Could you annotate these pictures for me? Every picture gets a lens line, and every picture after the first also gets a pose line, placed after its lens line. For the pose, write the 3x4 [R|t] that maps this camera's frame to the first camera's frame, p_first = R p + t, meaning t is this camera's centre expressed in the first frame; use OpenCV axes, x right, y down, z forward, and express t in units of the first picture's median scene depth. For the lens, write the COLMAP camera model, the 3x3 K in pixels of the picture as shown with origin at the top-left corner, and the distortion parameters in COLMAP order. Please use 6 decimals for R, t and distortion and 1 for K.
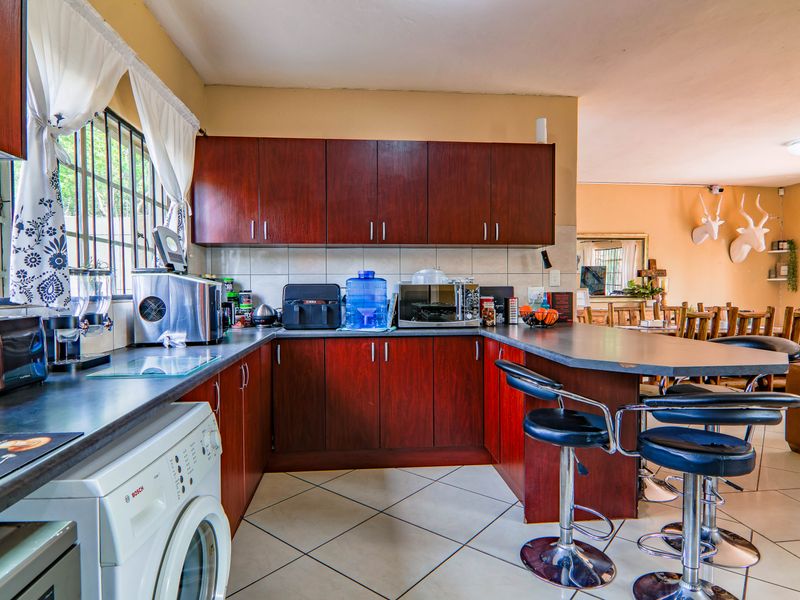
lens RADIAL K [[469.9, 0, 392.0], [0, 469.9, 294.5], [0, 0, 1]] dist [0.013658, 0.001460]
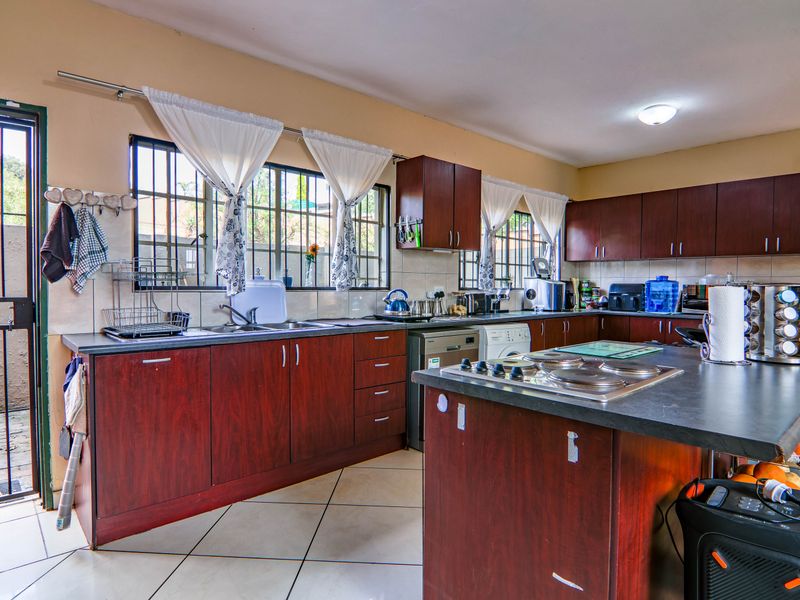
lens RADIAL K [[469.9, 0, 396.5], [0, 469.9, 295.7], [0, 0, 1]] dist [0.013658, 0.001460]
pose [[0.604226, 0.028657, -0.796298, 0.672884], [-0.021272, 0.999577, 0.019831, 0.004037], [0.796529, 0.004956, 0.604580, -0.660273]]
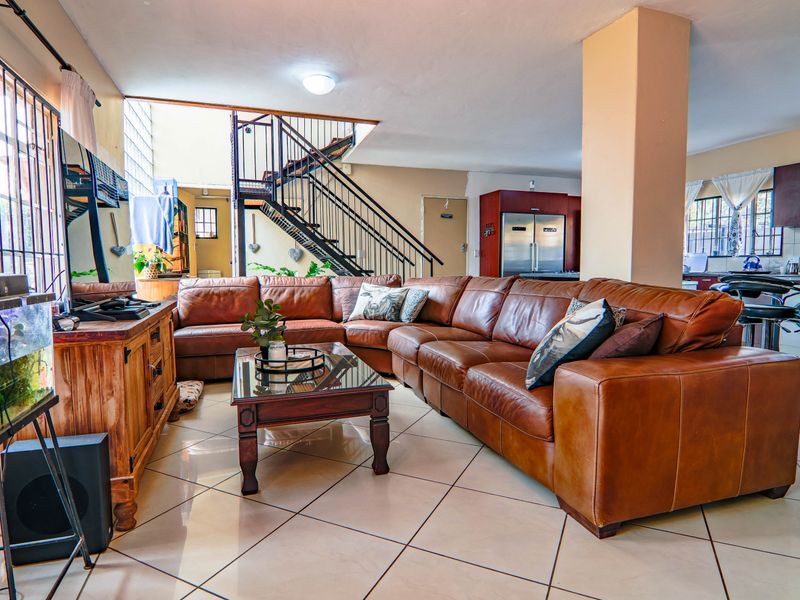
lens RADIAL K [[469.9, 0, 399.6], [0, 469.9, 300.6], [0, 0, 1]] dist [0.013658, 0.001460]
pose [[-0.968631, 0.024712, -0.247271, 1.657476], [0.003018, 0.996140, 0.087731, 0.021093], [0.248485, 0.084233, -0.964966, 1.639174]]
